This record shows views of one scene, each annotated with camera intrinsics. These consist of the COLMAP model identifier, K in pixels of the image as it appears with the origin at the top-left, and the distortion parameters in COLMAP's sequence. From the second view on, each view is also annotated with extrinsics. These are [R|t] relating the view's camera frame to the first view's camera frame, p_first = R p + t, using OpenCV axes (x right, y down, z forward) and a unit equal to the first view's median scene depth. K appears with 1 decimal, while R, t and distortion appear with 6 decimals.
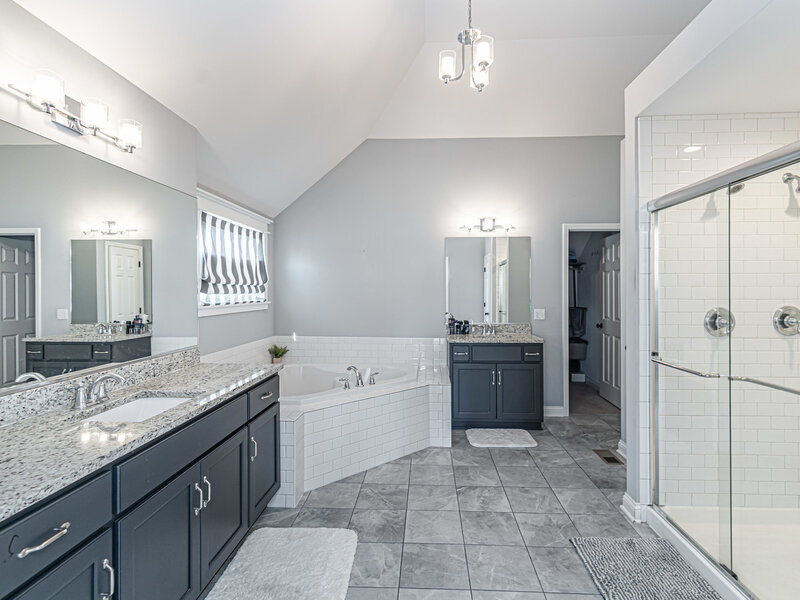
lens RADIAL K [[393.6, 0, 403.7], [0, 393.6, 295.1], [0, 0, 1]] dist [0.000594, -0.001107]
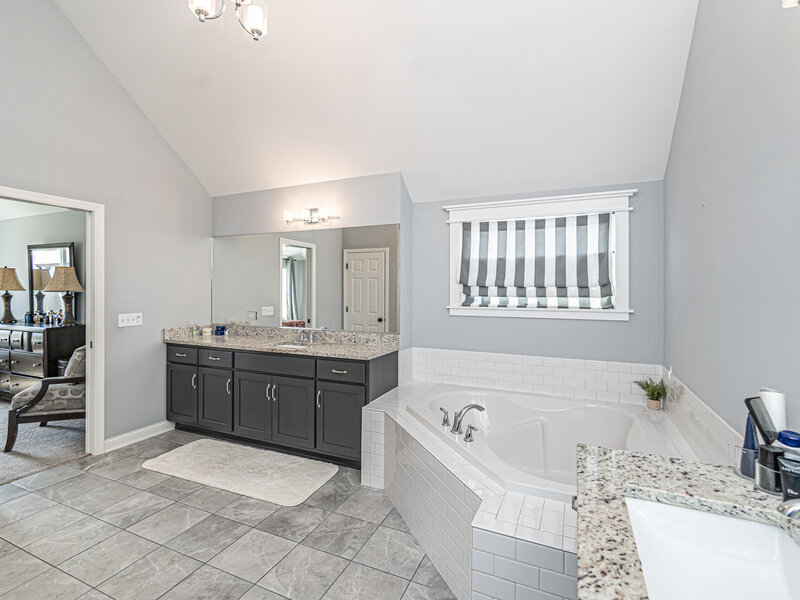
lens RADIAL K [[393.6, 0, 401.4], [0, 393.6, 294.8], [0, 0, 1]] dist [0.000594, -0.001107]
pose [[-0.354429, 0.000964, -0.935082, 0.793929], [-0.016142, 0.999844, 0.007149, -0.012188], [0.934943, 0.017628, -0.354359, 1.622953]]
